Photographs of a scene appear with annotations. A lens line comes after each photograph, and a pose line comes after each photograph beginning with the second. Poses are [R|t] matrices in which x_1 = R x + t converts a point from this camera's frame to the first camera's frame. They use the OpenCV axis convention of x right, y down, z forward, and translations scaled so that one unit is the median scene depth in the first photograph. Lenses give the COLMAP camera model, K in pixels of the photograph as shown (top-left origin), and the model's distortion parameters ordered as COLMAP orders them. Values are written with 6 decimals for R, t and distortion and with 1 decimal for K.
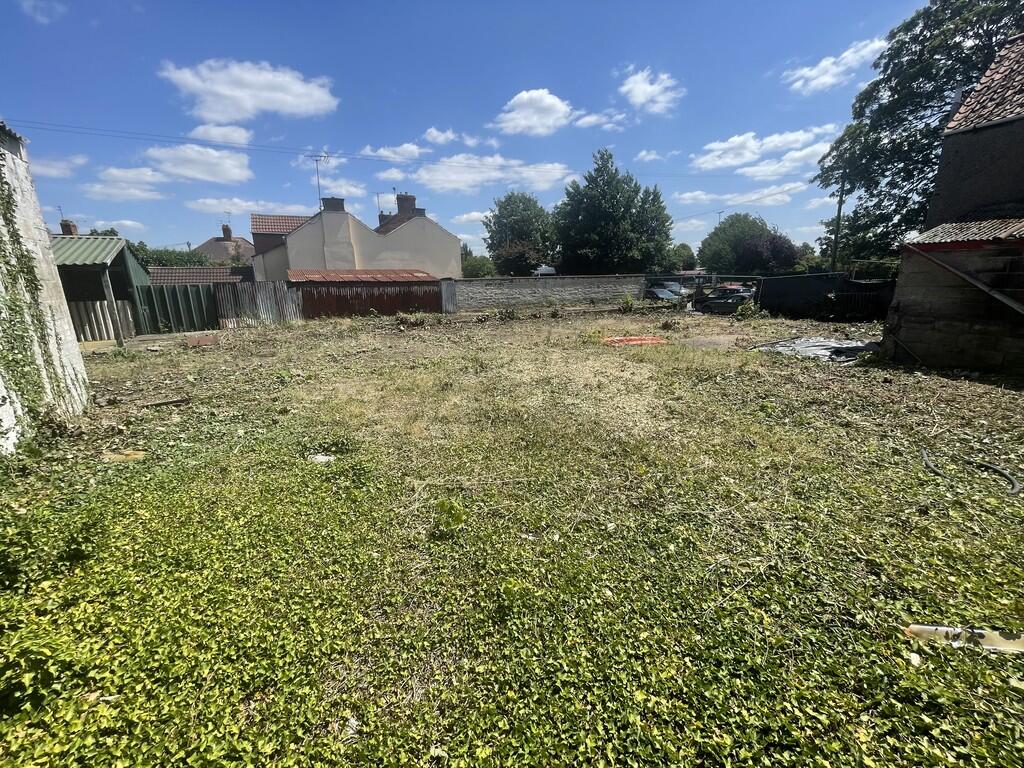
lens RADIAL K [[413.3, 0, 510.5], [0, 413.3, 382.0], [0, 0, 1]] dist [-0.001665, -0.000138]
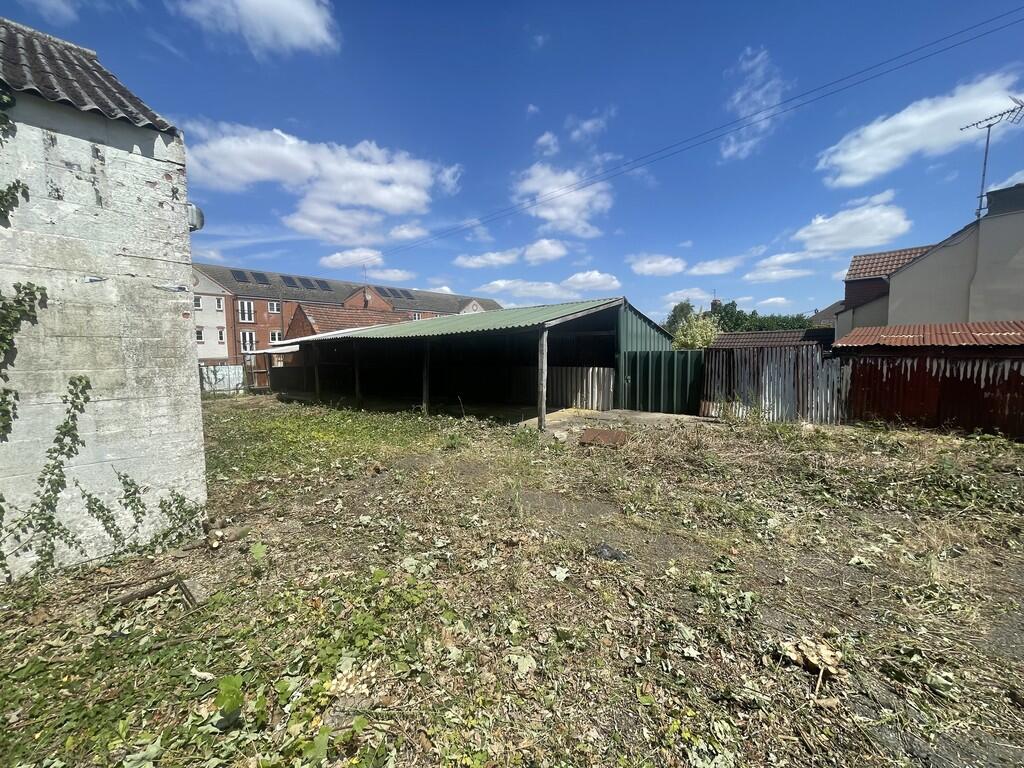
lens RADIAL K [[417.6, 0, 511.5], [0, 417.6, 378.7], [0, 0, 1]] dist [0.001029, 0.000103]
pose [[0.319566, 0.073055, -0.944744, -0.169744], [-0.221936, 0.975061, 0.000327, -0.118051], [0.921207, 0.209568, 0.327810, 0.482178]]
